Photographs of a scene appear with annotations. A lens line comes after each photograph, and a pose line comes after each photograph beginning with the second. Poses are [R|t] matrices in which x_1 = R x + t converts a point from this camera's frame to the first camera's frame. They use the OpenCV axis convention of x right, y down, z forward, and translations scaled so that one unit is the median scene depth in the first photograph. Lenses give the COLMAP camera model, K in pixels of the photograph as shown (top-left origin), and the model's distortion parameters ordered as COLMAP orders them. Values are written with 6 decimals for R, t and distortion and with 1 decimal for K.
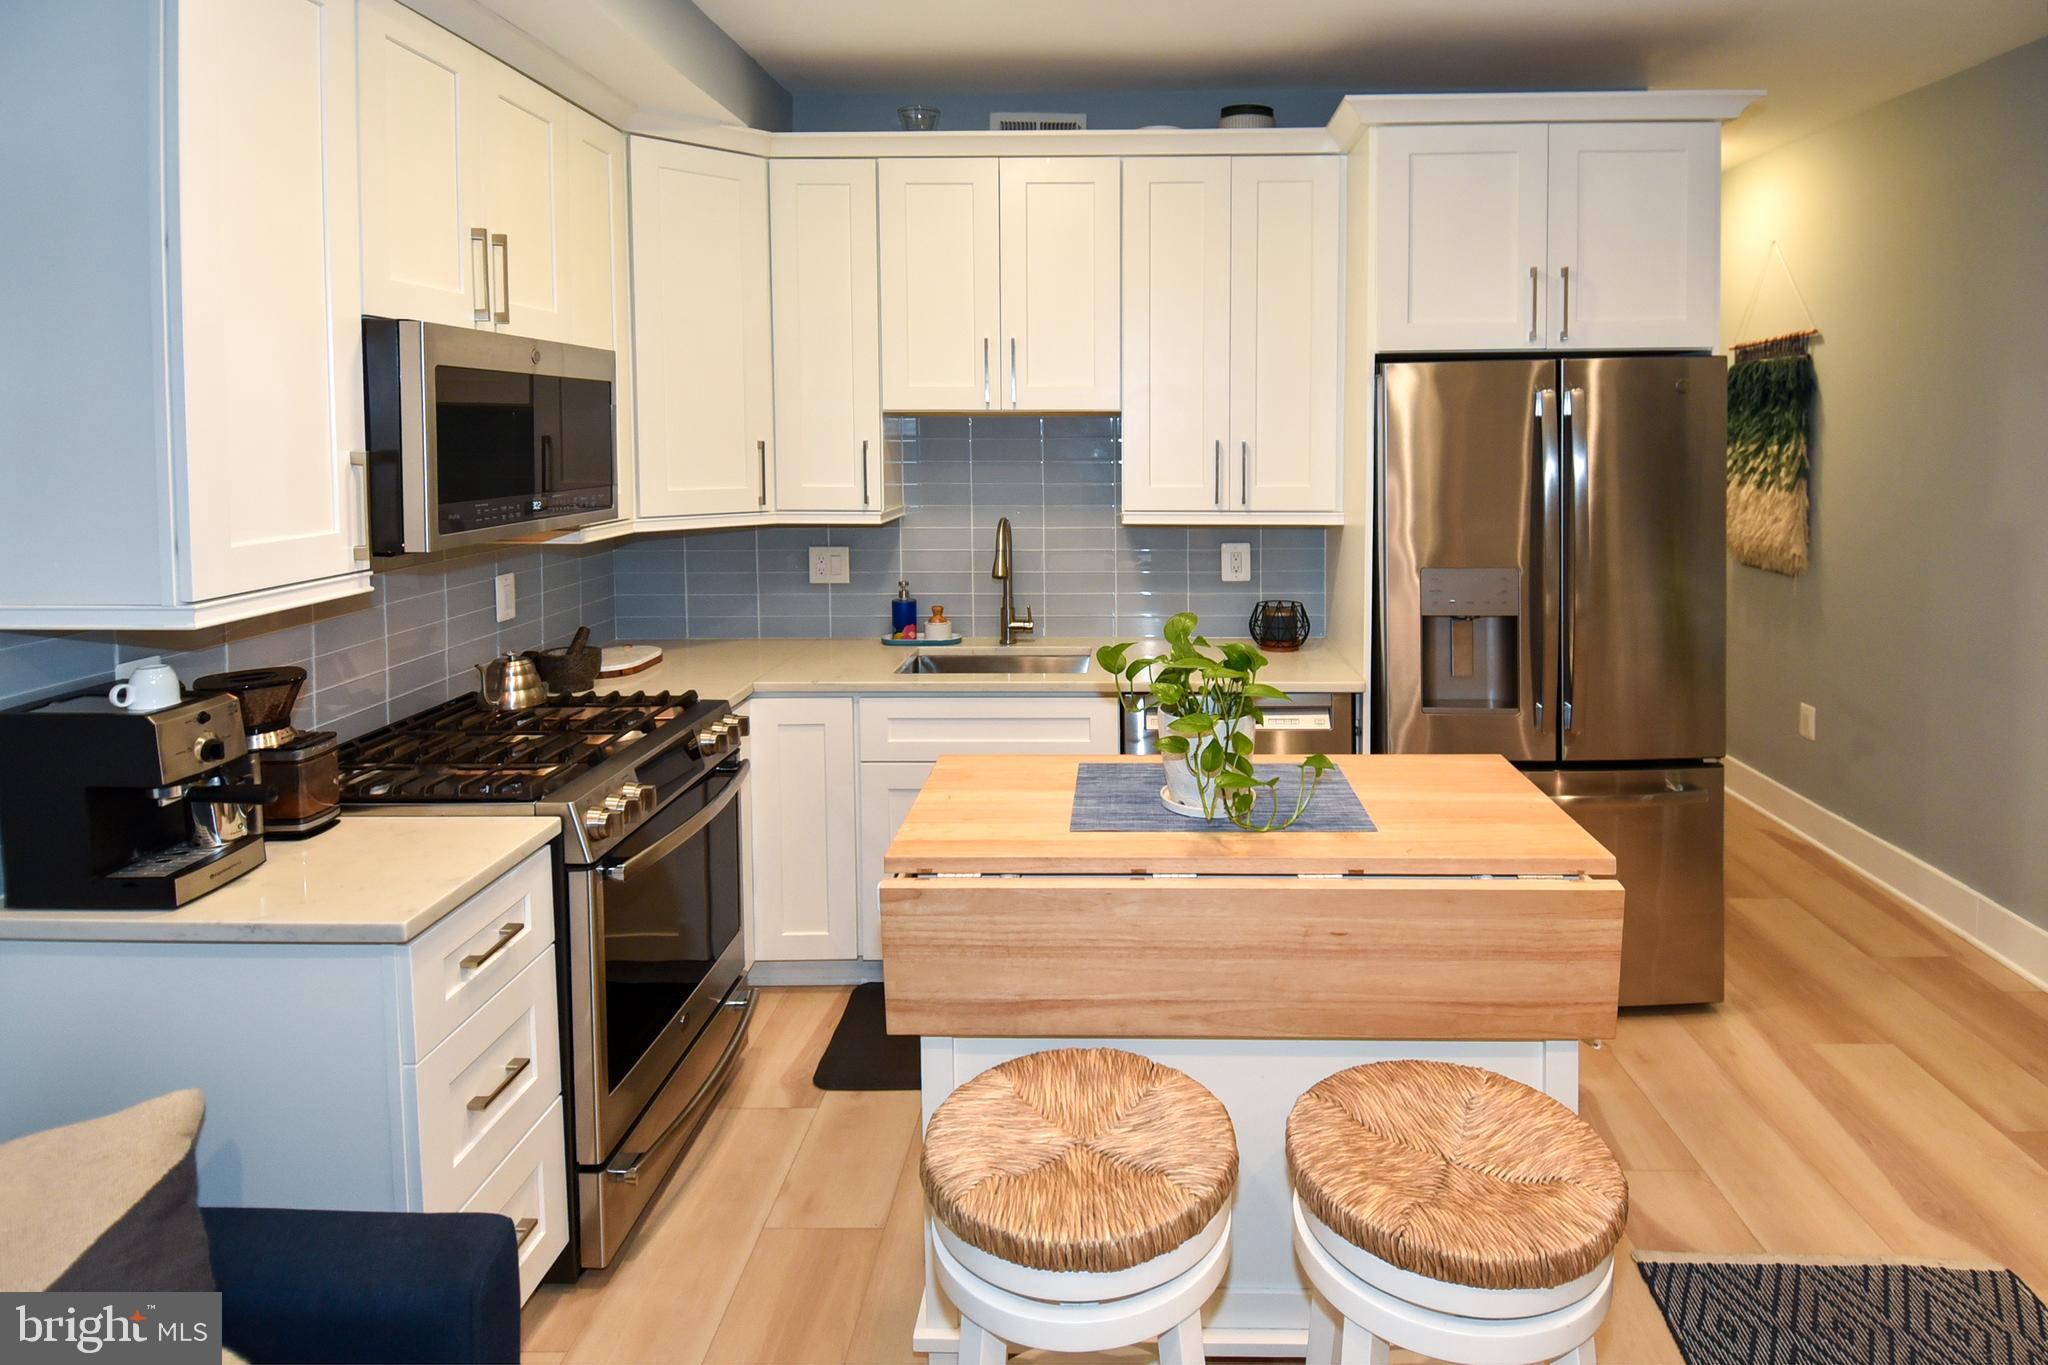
lens RADIAL K [[1177.9, 0, 1206.9], [0, 1177.9, 501.6], [0, 0, 1]] dist [0.007651, 0.001424]
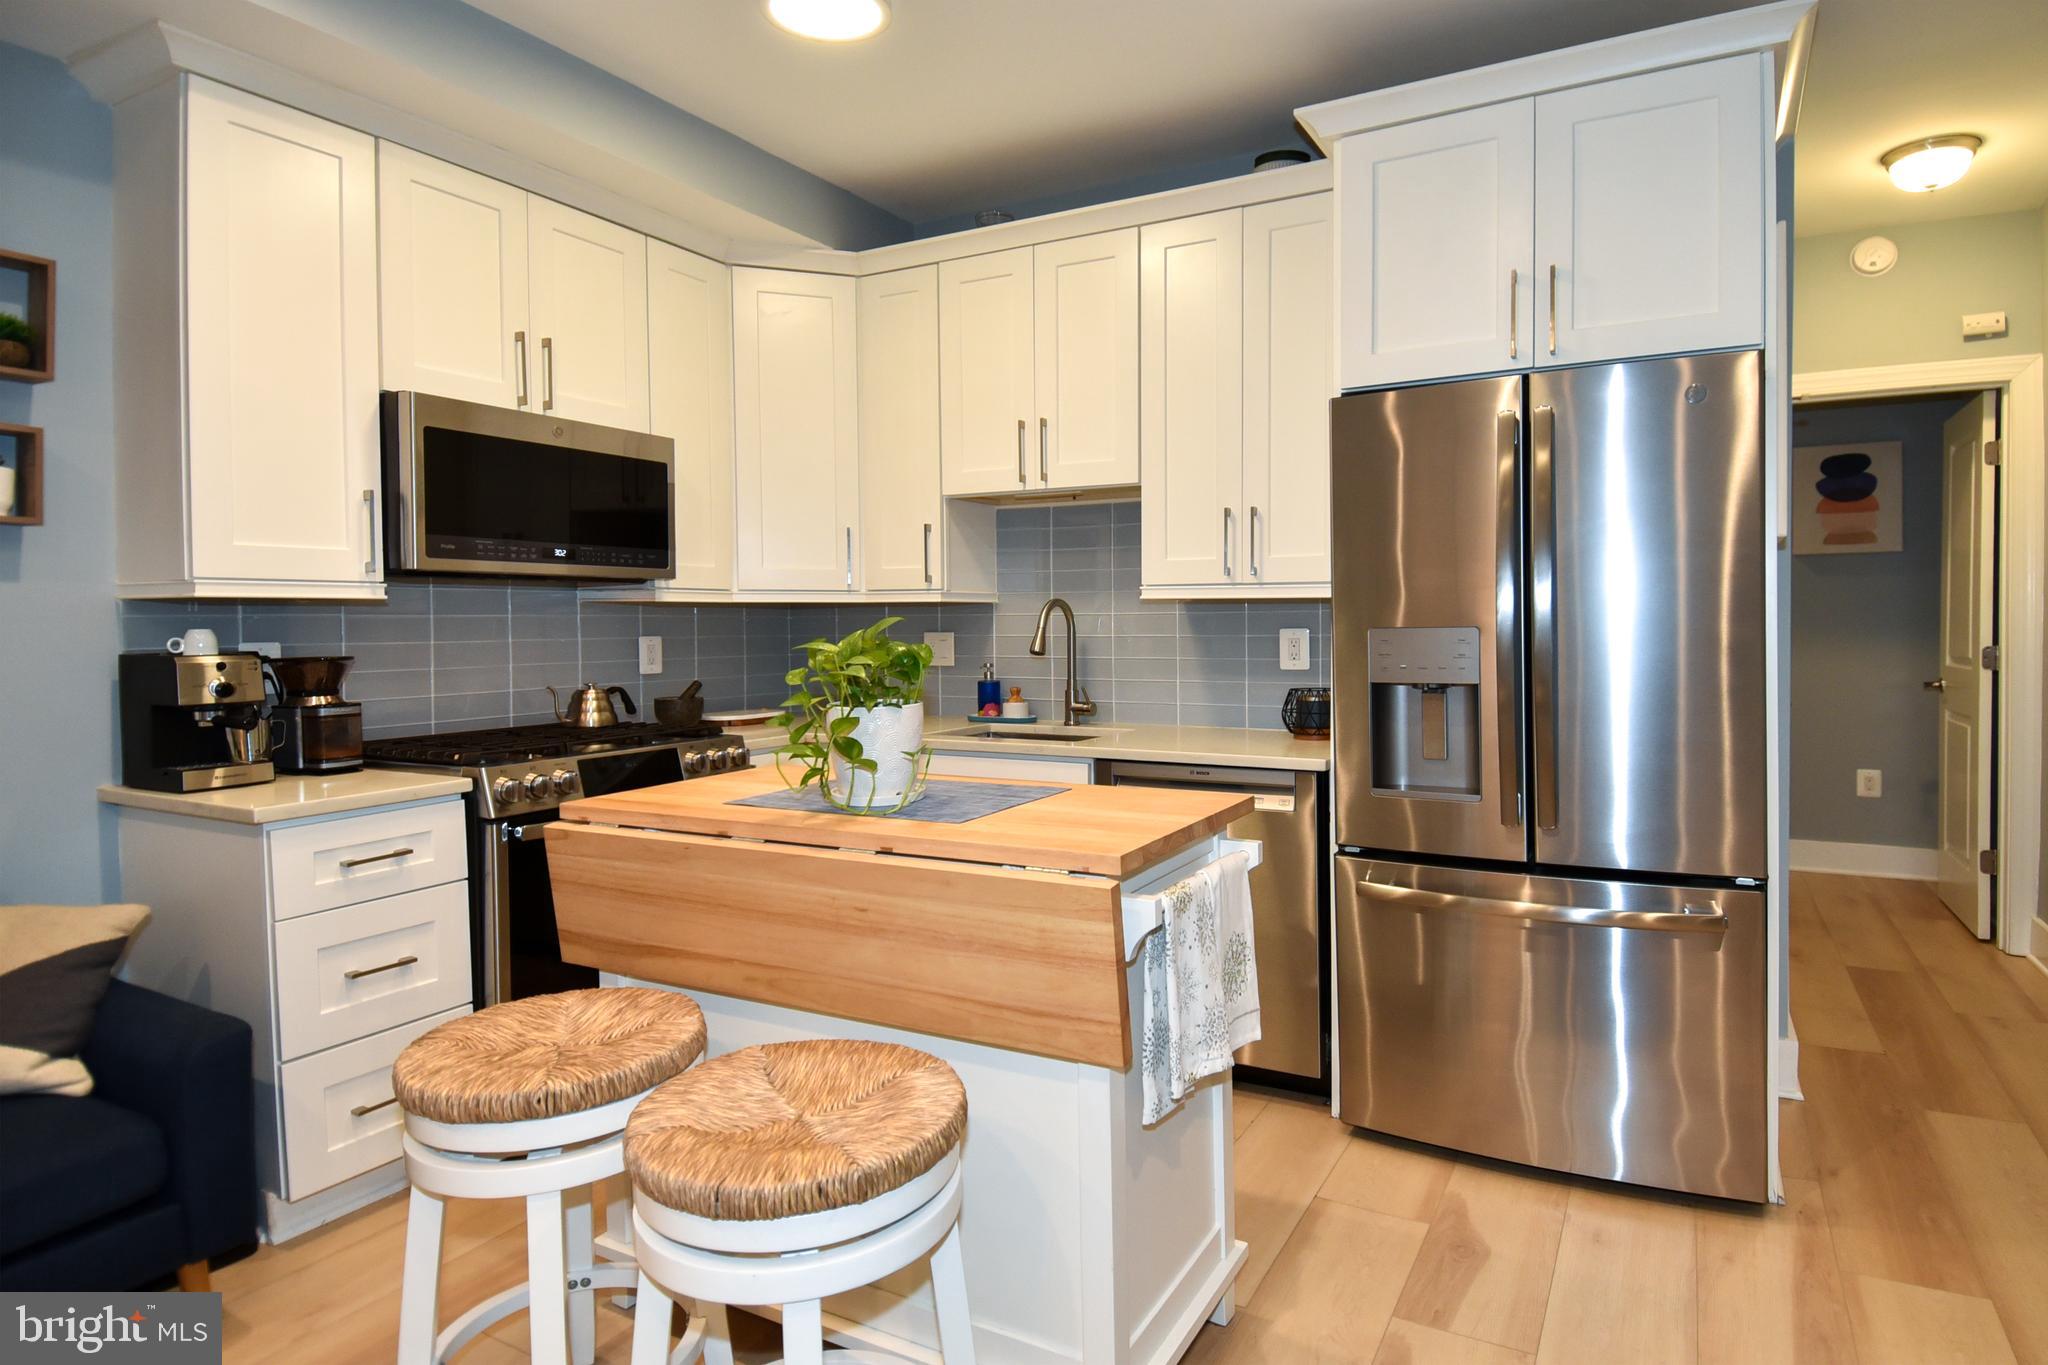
lens RADIAL K [[1197.0, 0, 1167.1], [0, 1197.0, 659.7], [0, 0, 1]] dist [0.049539, -0.048557]
pose [[0.886473, 0.007419, -0.462721, 0.508154], [-0.021401, 0.999459, -0.024975, 0.116191], [0.462285, 0.032042, 0.886152, 0.149926]]
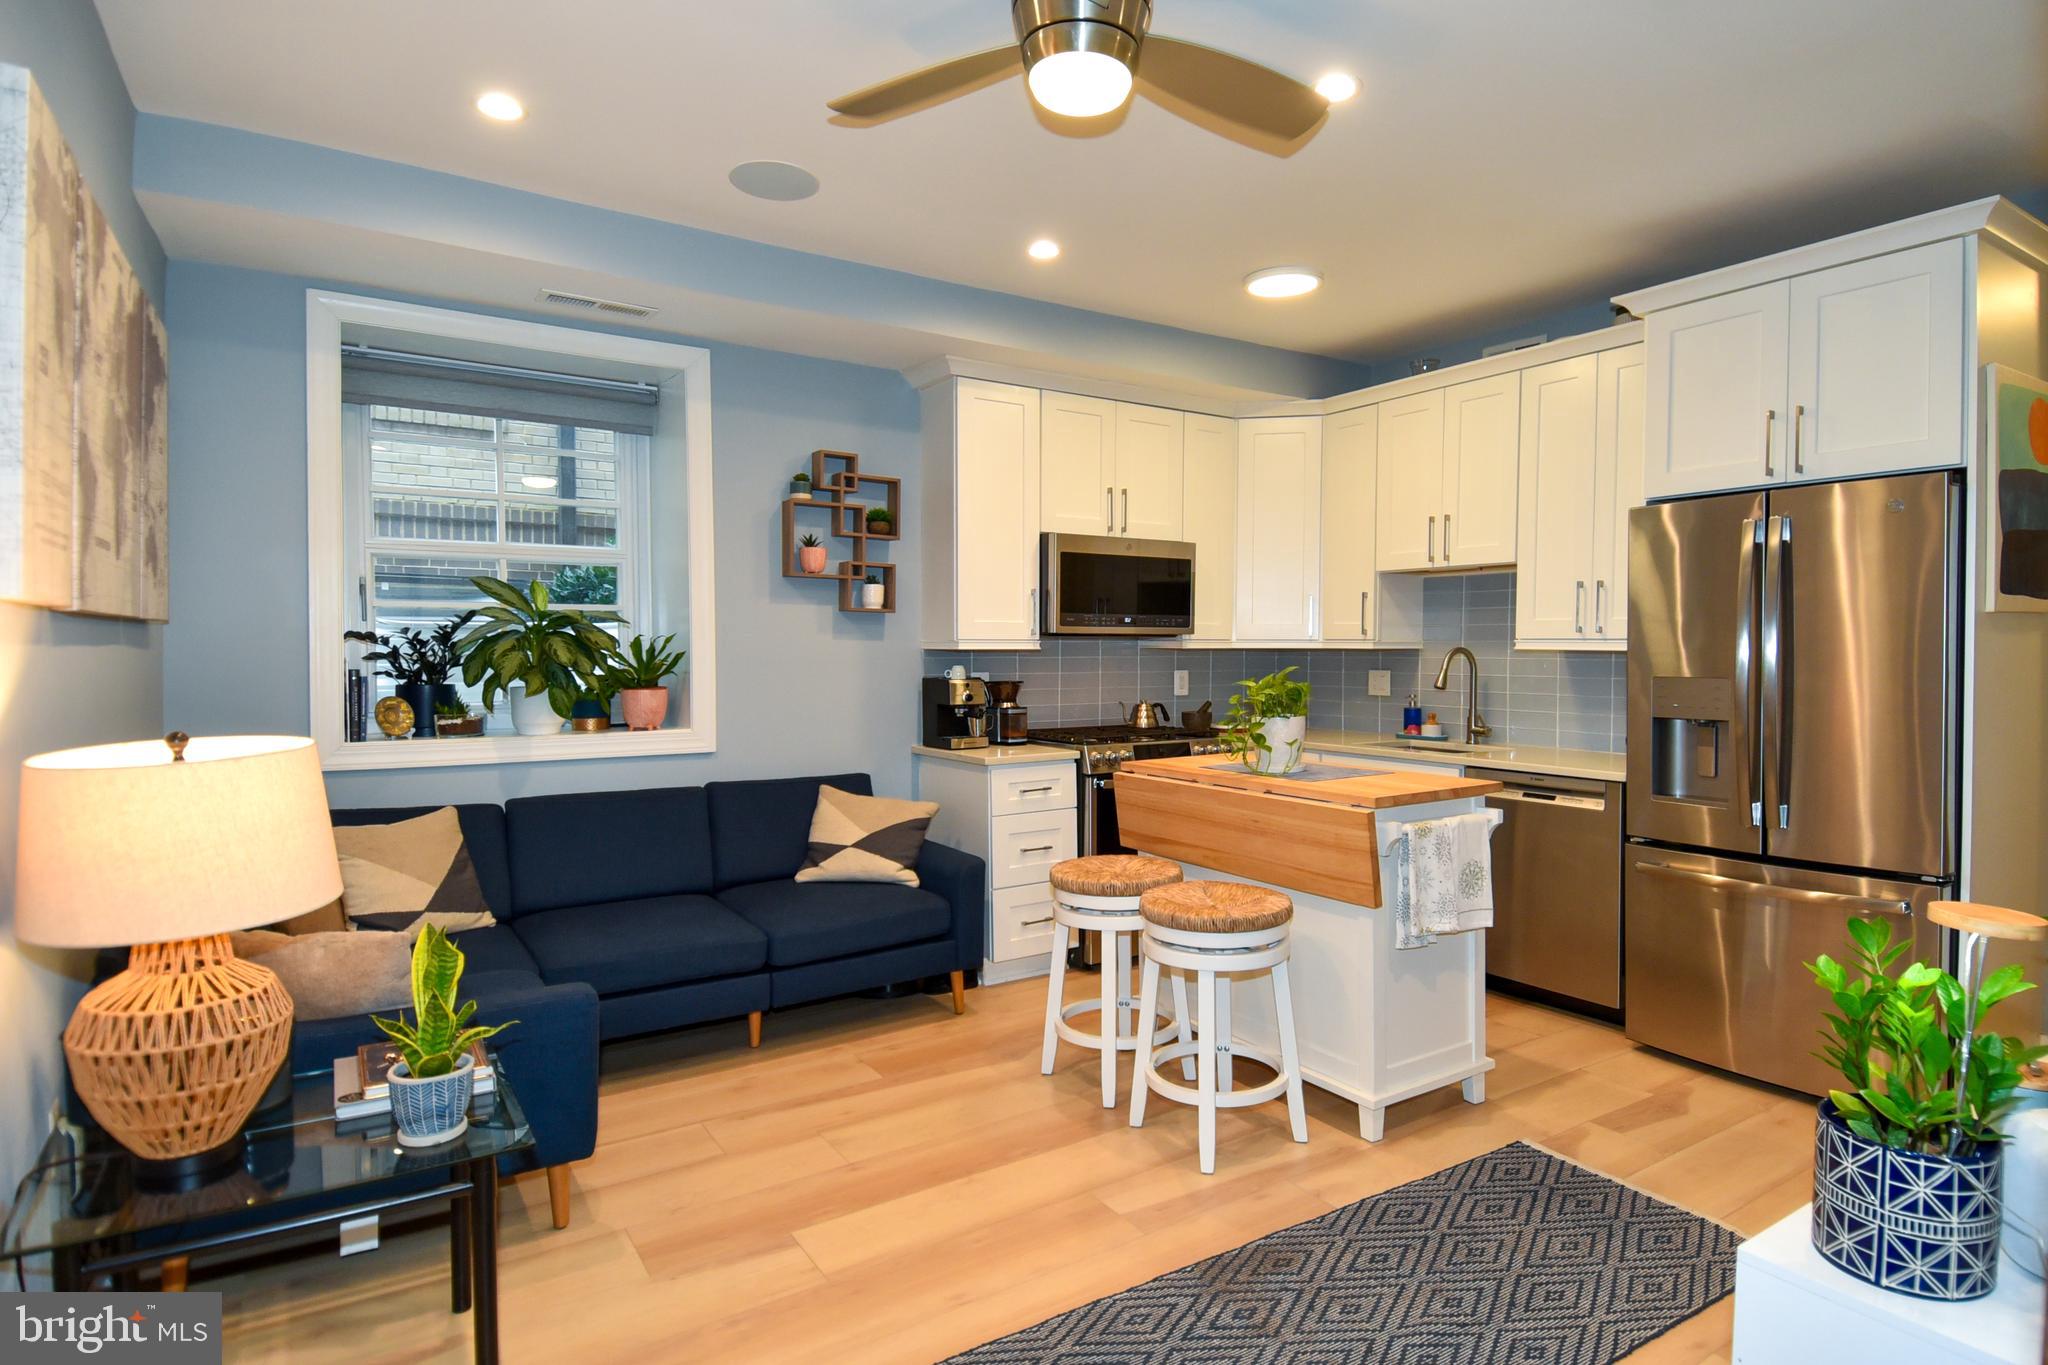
lens RADIAL K [[1259.8, 0, 1048.5], [0, 1259.8, 688.6], [0, 0, 1]] dist [0.024236, -0.000344]
pose [[0.524385, 0.028073, -0.851019, 1.052092], [-0.054997, 0.998486, -0.000951, 0.113658], [0.849703, 0.047302, 0.525135, -0.218787]]
